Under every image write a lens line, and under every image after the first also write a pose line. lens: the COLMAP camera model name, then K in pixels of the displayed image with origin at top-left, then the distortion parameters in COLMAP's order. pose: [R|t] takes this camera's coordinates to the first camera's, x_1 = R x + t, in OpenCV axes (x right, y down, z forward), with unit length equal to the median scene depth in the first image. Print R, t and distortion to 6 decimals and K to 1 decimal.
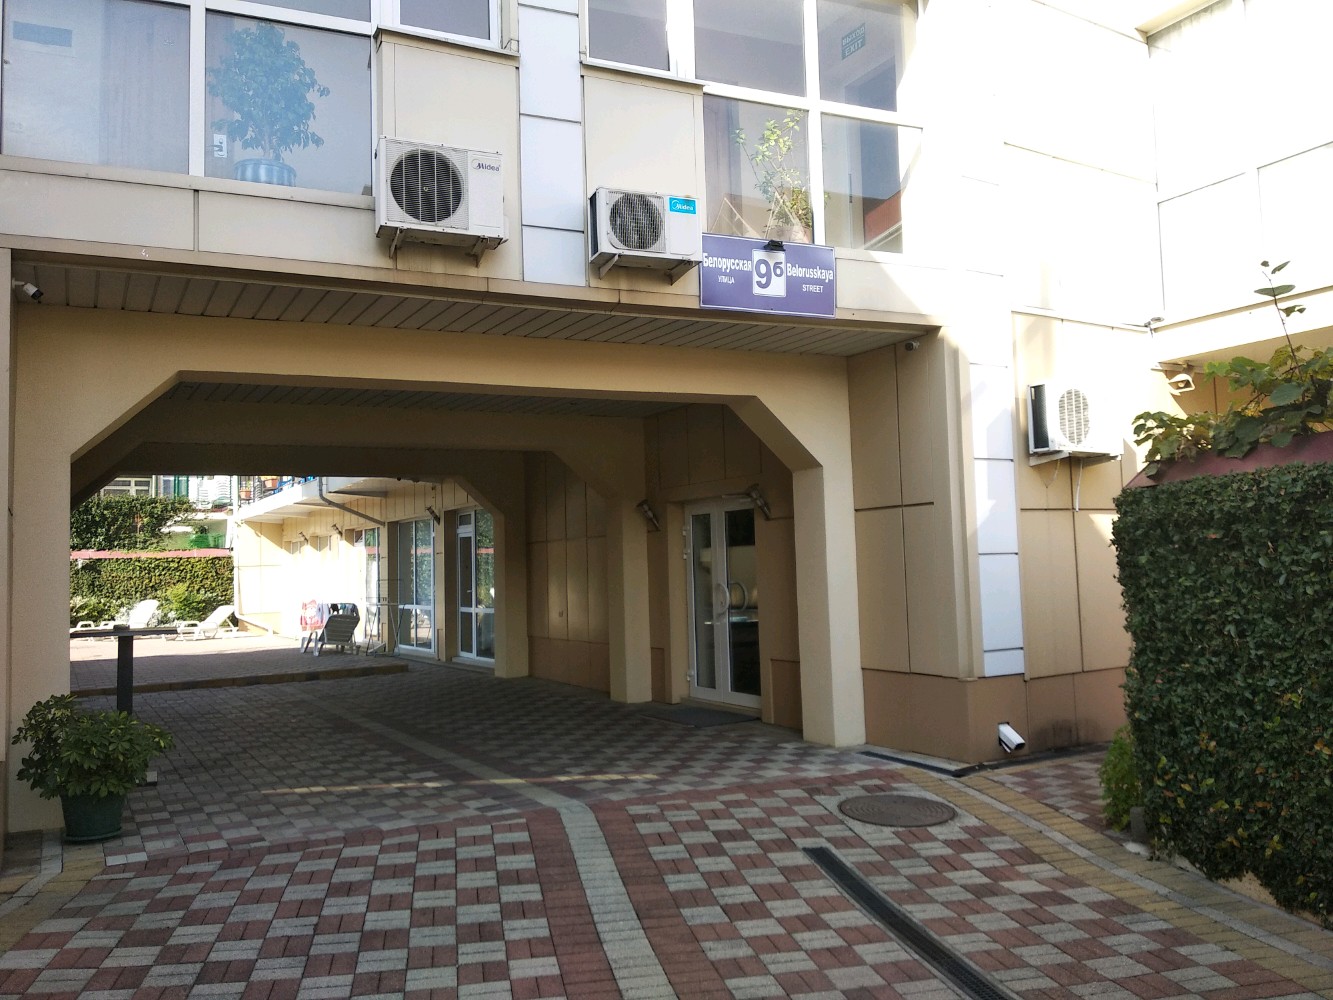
lens RADIAL K [[1051.7, 0, 666.5], [0, 1051.7, 500.0], [0, 0, 1]] dist [0.003784, -0.003698]
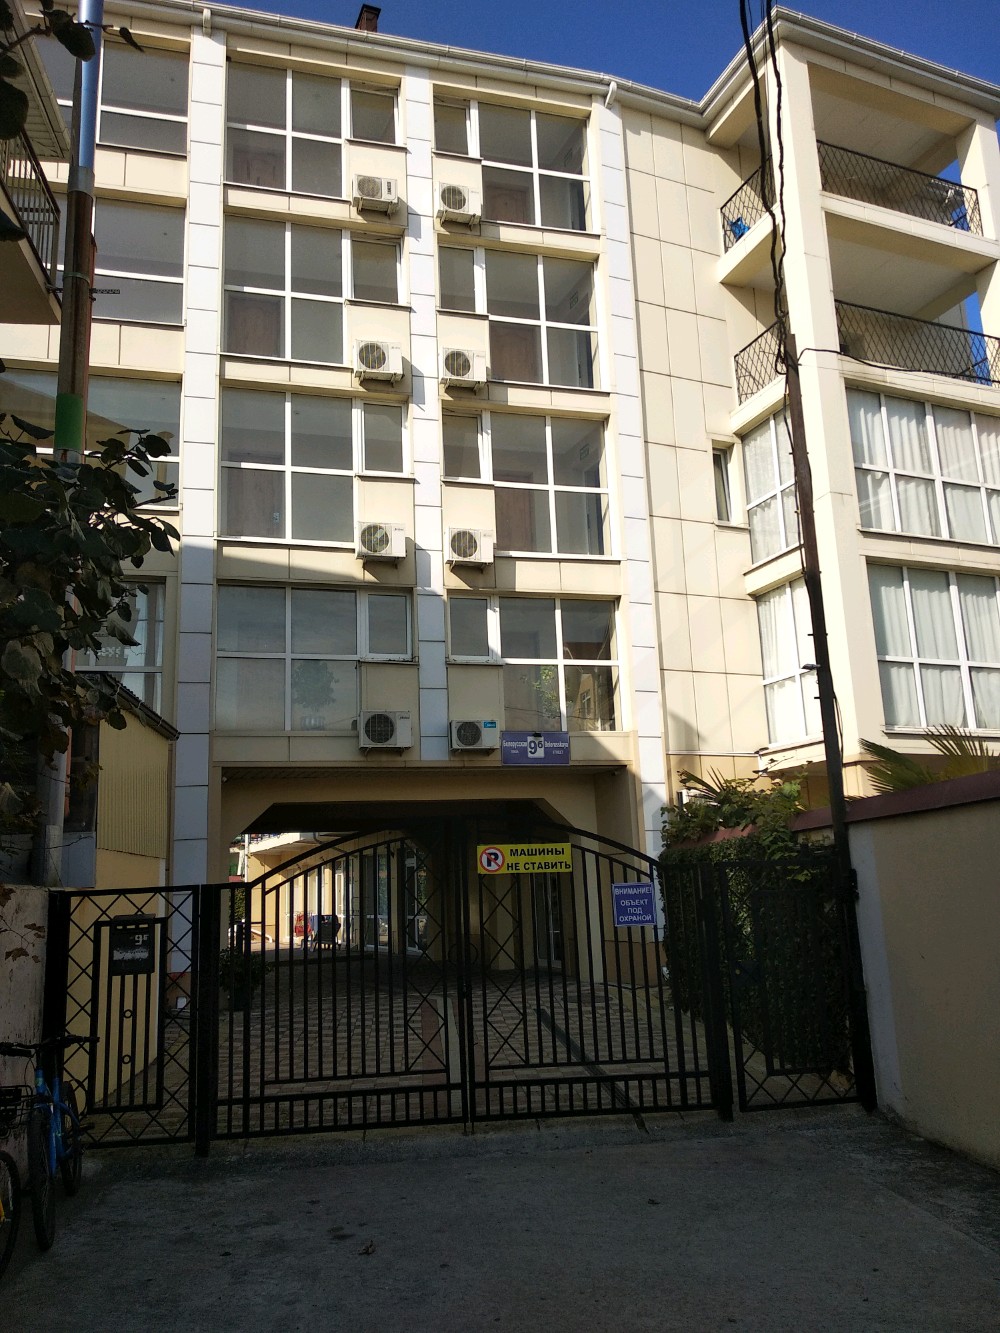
lens RADIAL K [[1051.7, 0, 500.0], [0, 1051.7, 666.5], [0, 0, 1]] dist [0.003784, -0.003698]
pose [[0.992220, -0.034760, -0.119545, 0.302781], [0.017401, 0.989527, -0.143296, -0.074272], [0.123274, 0.140101, 0.982433, -1.209902]]
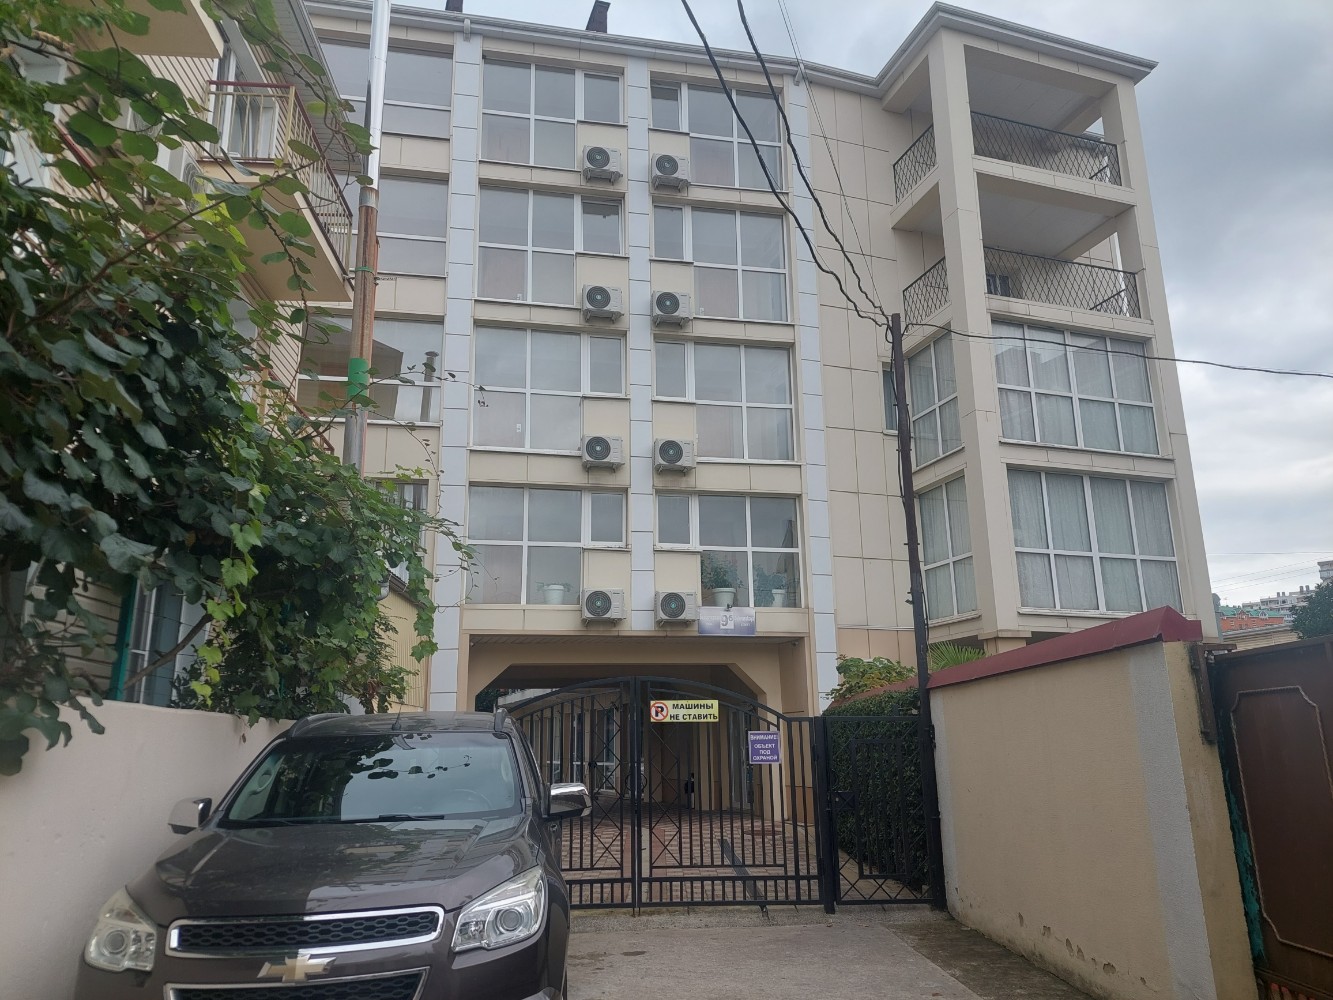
lens RADIAL K [[955.9, 0, 666.5], [0, 955.9, 500.0], [0, 0, 1]] dist [0.041624, 0.000079]
pose [[0.982586, -0.034575, -0.182566, 0.409951], [0.000307, 0.982836, -0.184479, -0.075796], [0.185810, 0.181211, 0.965731, -1.431531]]
